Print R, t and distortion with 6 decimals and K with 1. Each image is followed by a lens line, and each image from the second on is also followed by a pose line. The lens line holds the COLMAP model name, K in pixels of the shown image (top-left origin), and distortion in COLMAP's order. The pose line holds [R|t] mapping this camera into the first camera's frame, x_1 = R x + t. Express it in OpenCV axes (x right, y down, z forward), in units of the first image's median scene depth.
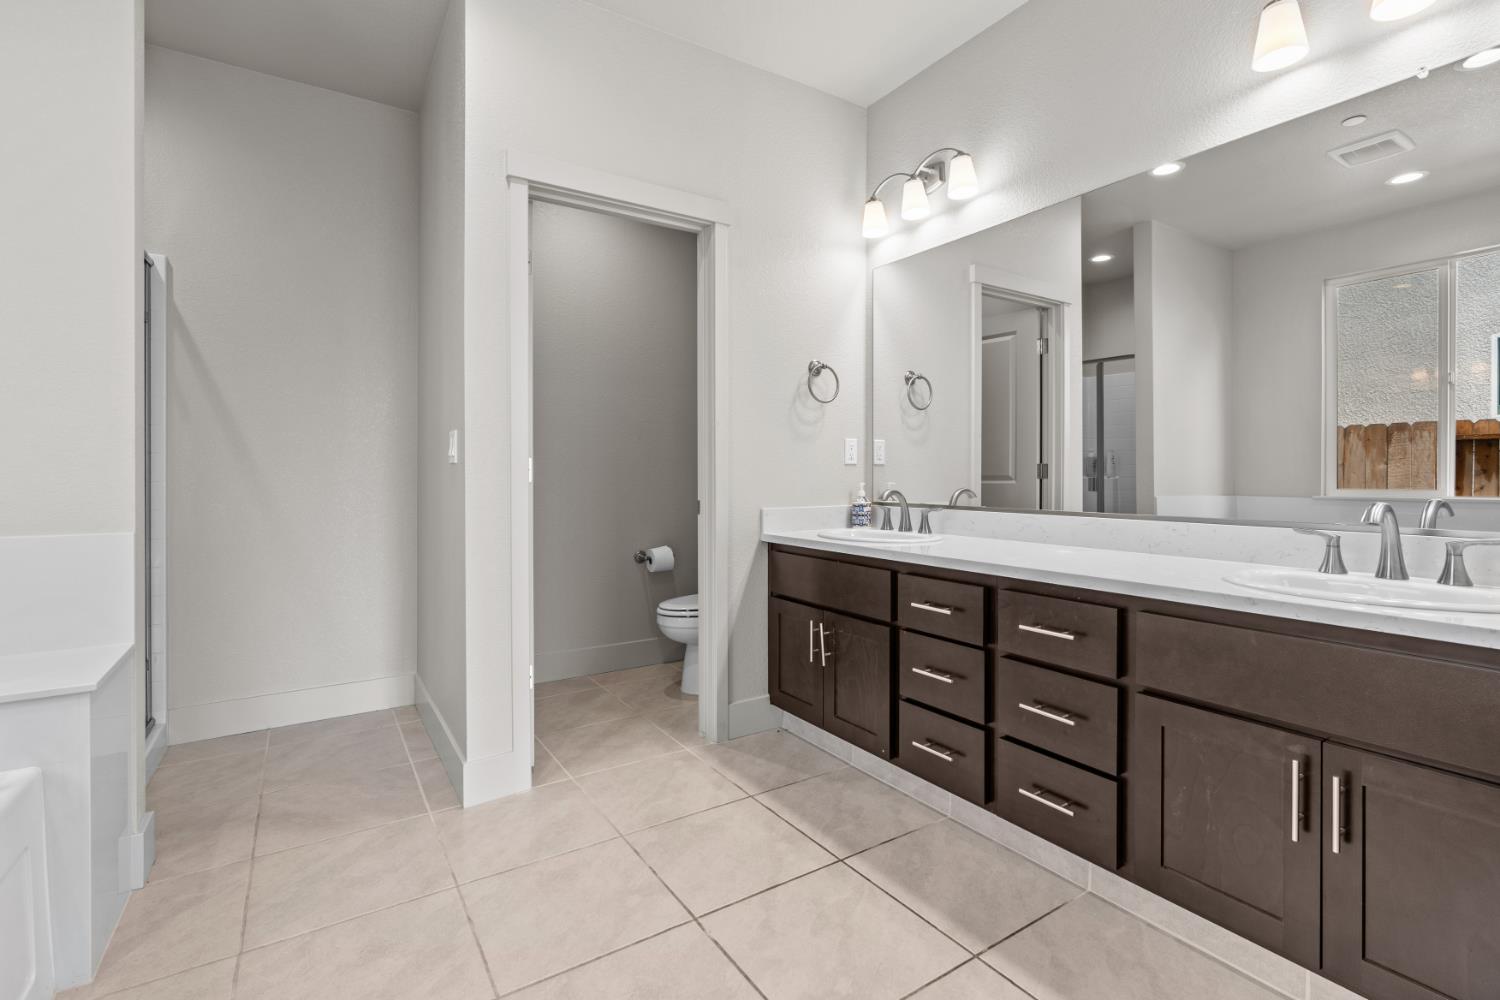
lens RADIAL K [[683.7, 0, 748.7], [0, 683.7, 486.6], [0, 0, 1]] dist [-0.012416, 0.001207]
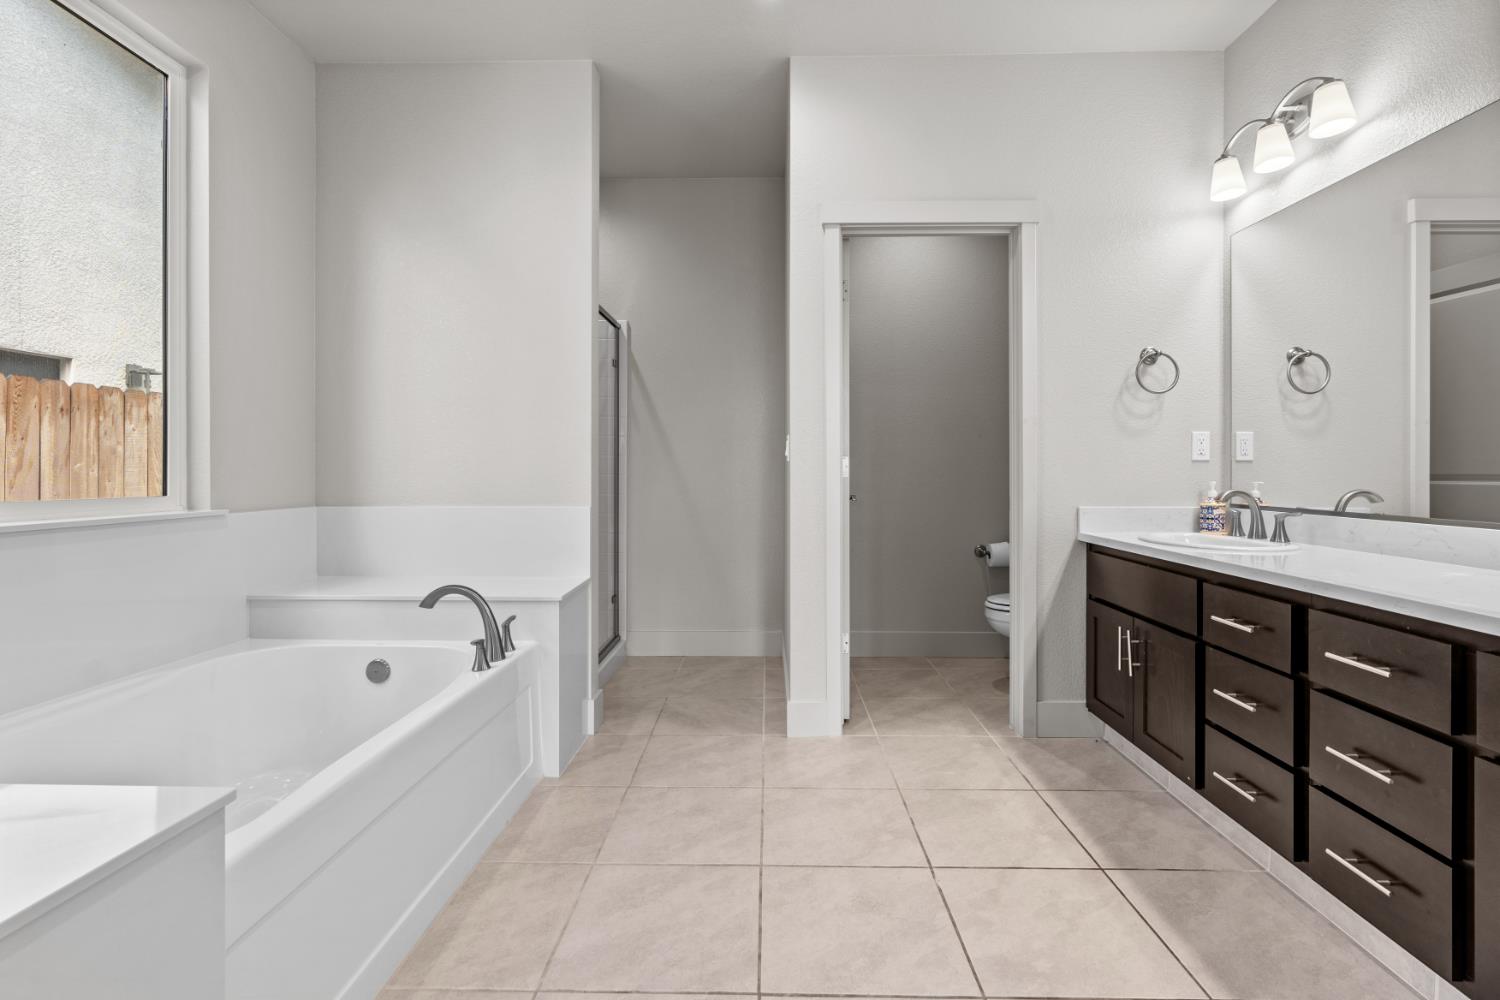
lens RADIAL K [[683.7, 0, 748.7], [0, 683.7, 486.6], [0, 0, 1]] dist [-0.012416, 0.001207]
pose [[0.822749, 0.016650, -0.568161, 0.207440], [-0.012951, 0.999861, 0.010546, -0.000843], [0.568257, -0.001319, 0.822850, -0.066207]]
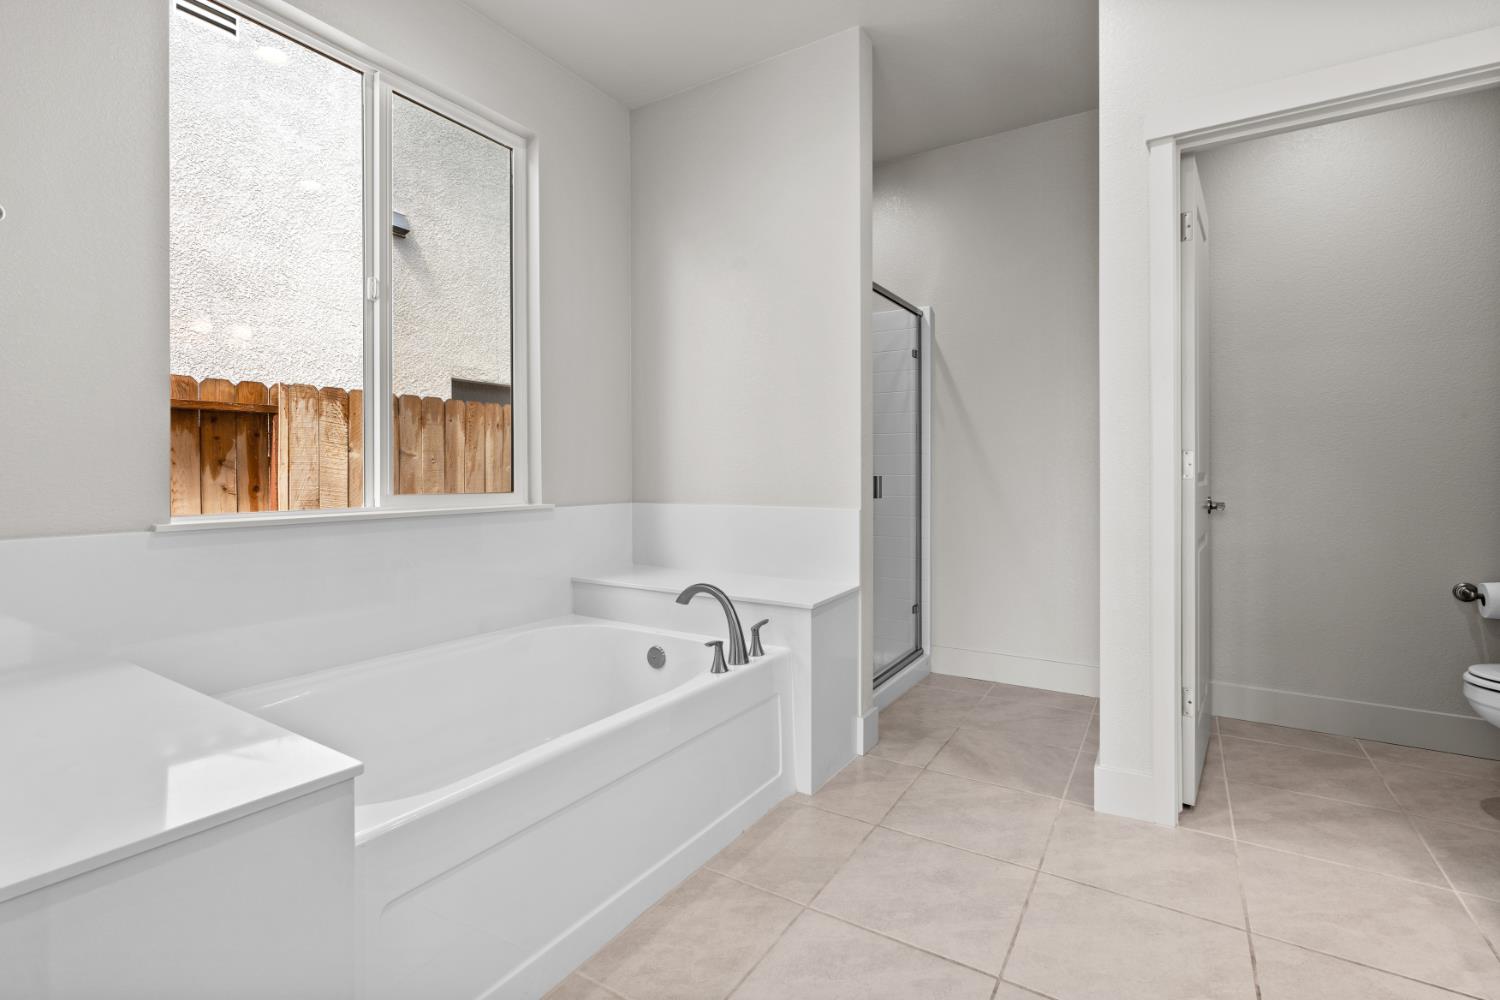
lens RADIAL K [[677.5, 0, 752.8], [0, 677.5, 485.2], [0, 0, 1]] dist [-0.013589, 0.004556]
pose [[0.415112, 0.020490, -0.909540, 0.226092], [-0.015577, 0.999760, 0.015414, -0.002602], [0.909637, 0.007769, 0.415332, 0.133062]]
